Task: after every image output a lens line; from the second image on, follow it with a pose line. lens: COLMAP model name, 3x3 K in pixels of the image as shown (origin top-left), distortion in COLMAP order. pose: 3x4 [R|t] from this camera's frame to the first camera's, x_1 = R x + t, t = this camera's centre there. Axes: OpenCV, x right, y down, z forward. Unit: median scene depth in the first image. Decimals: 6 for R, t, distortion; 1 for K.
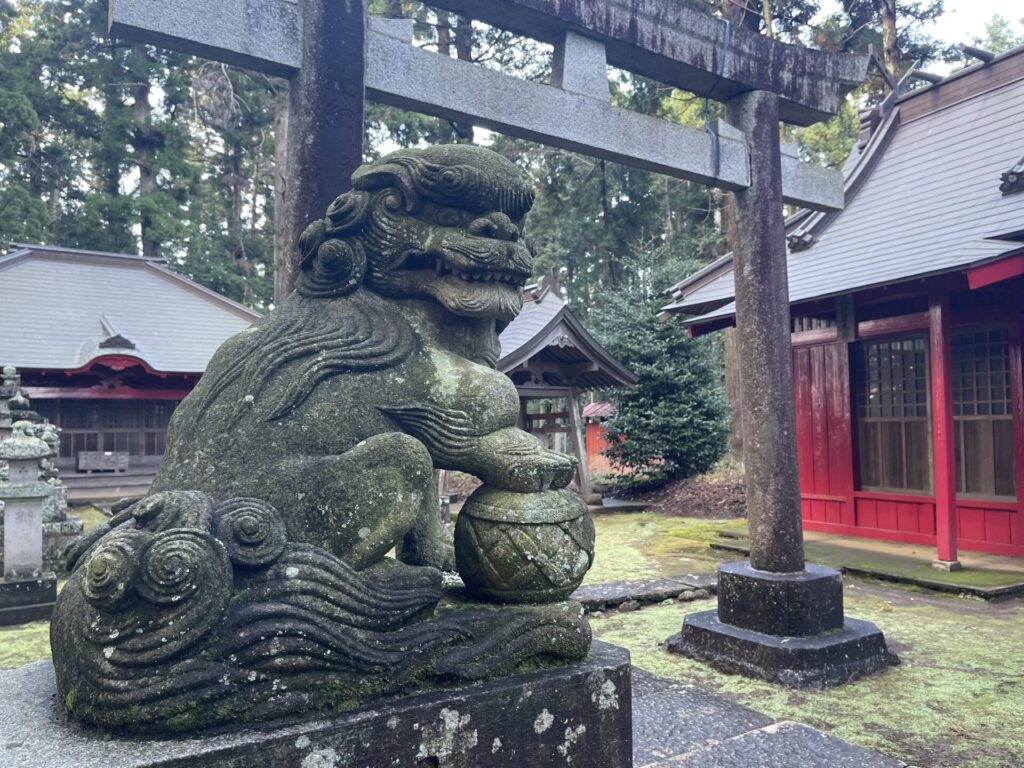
lens RADIAL K [[774.1, 0, 514.7], [0, 774.1, 389.8], [0, 0, 1]] dist [0.086712, -0.117890]
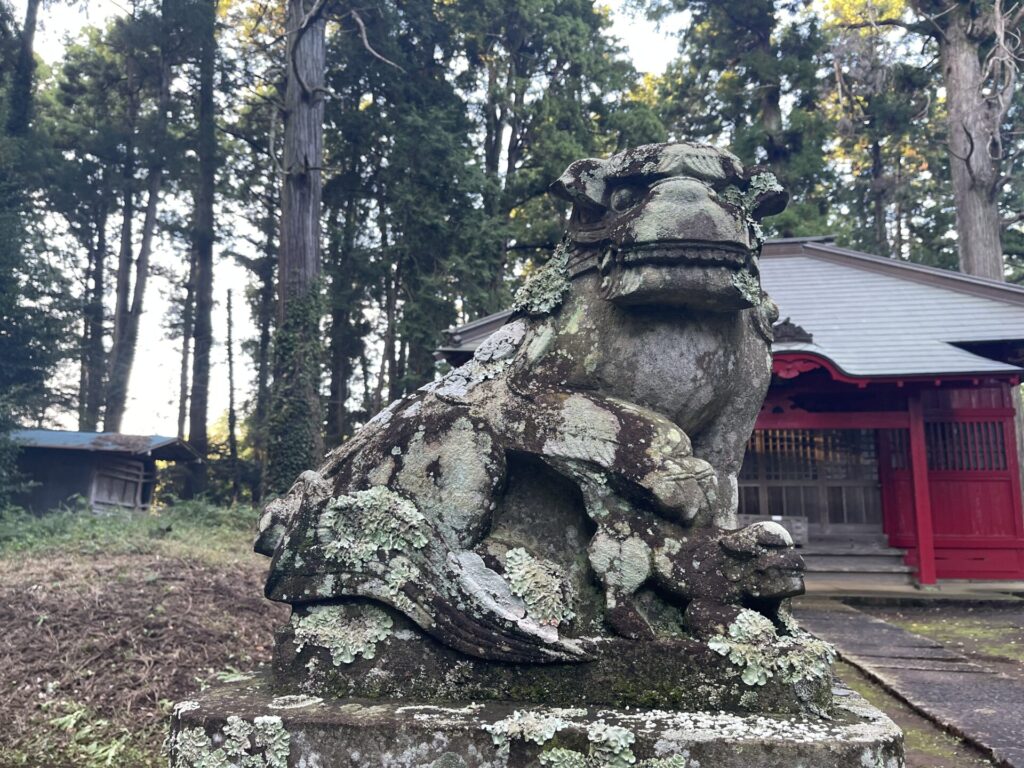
lens RADIAL K [[774.1, 0, 514.7], [0, 774.1, 389.8], [0, 0, 1]] dist [0.086712, -0.117890]
pose [[0.726081, -0.092441, -0.681367, -0.552053], [0.026372, 0.993937, -0.106744, 0.096234], [0.687103, 0.059535, 0.724116, 0.927945]]
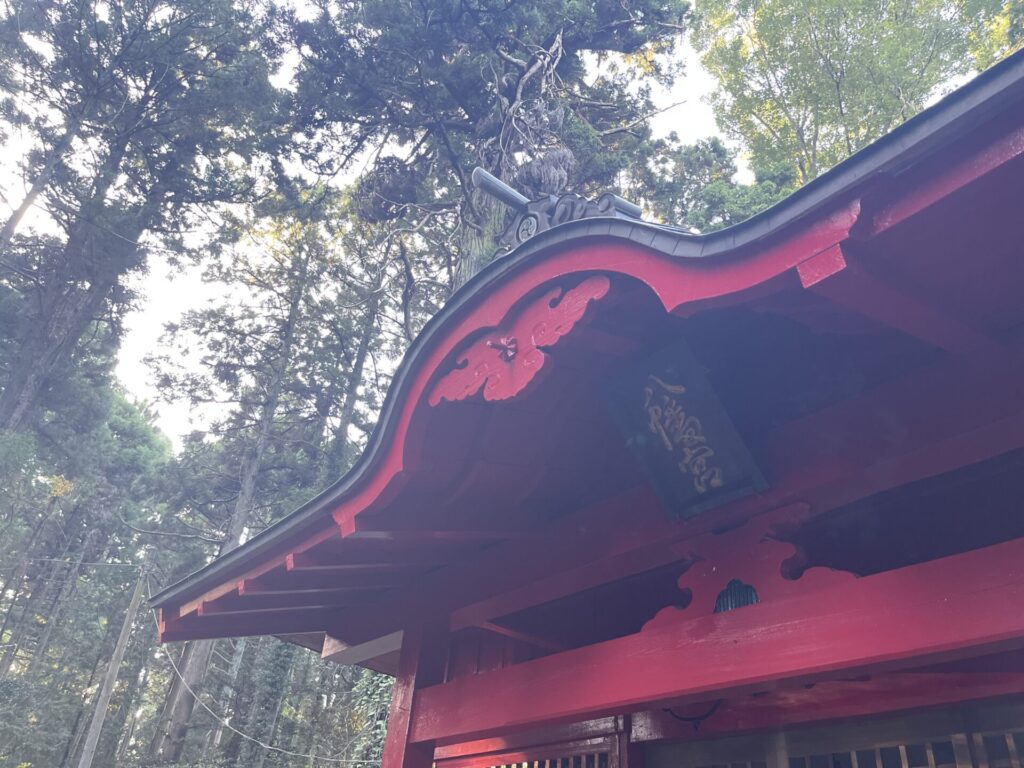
lens RADIAL K [[778.7, 0, 514.8], [0, 778.7, 385.7], [0, 0, 1]] dist [0.070432, -0.100259]
pose [[0.100630, -0.559452, -0.822731, -0.895196], [-0.019964, 0.825627, -0.563863, 0.099141], [0.994724, 0.073167, 0.071914, 2.211090]]
